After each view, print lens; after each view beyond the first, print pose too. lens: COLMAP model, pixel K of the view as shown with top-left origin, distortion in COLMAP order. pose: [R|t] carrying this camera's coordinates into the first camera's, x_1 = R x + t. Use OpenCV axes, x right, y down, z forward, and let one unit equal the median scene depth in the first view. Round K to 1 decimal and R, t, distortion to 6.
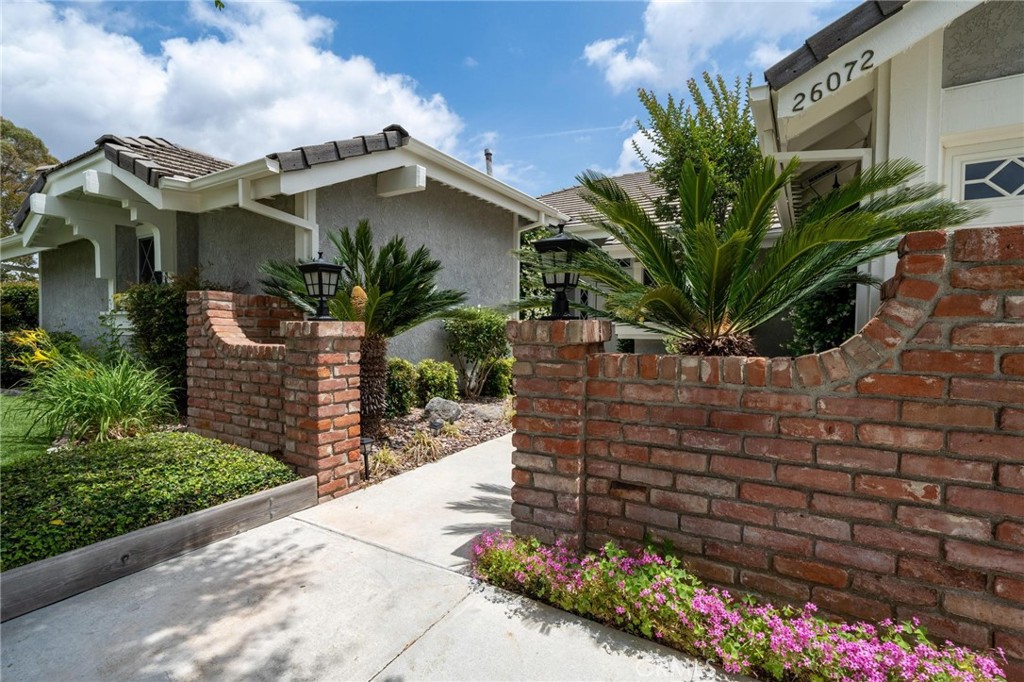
lens RADIAL K [[491.2, 0, 510.6], [0, 491.2, 334.3], [0, 0, 1]] dist [0.001360, 0.000613]
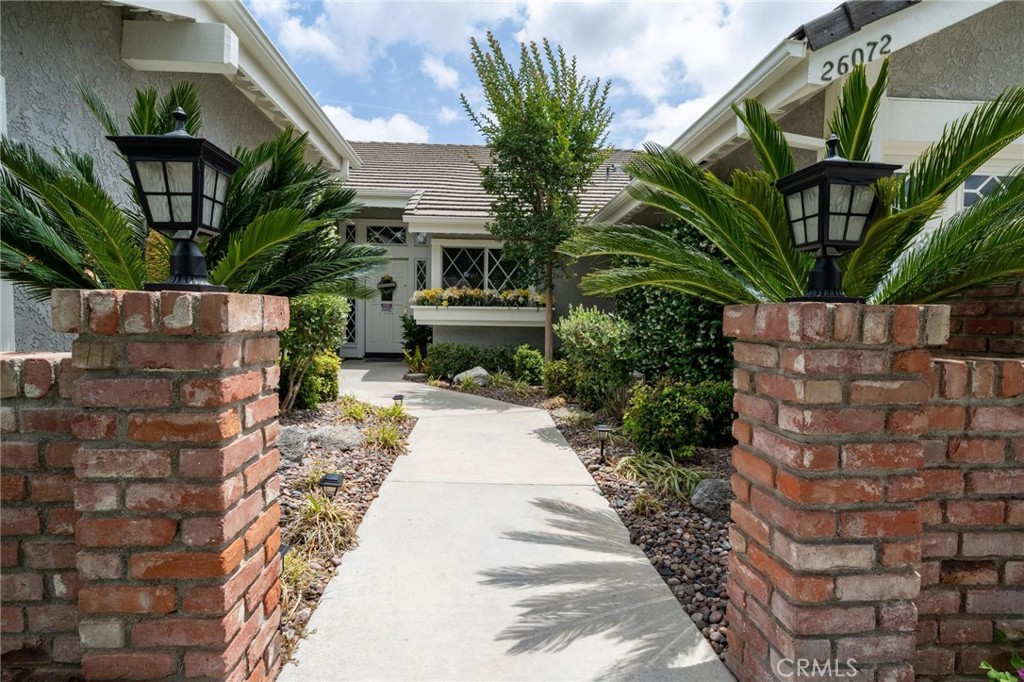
lens RADIAL K [[491.2, 0, 510.6], [0, 491.2, 334.3], [0, 0, 1]] dist [0.001360, 0.000613]
pose [[0.820909, -0.013958, 0.570888, -0.570586], [-0.004828, 0.999496, 0.031379, -0.009335], [-0.571038, -0.028515, 0.820428, 0.757262]]
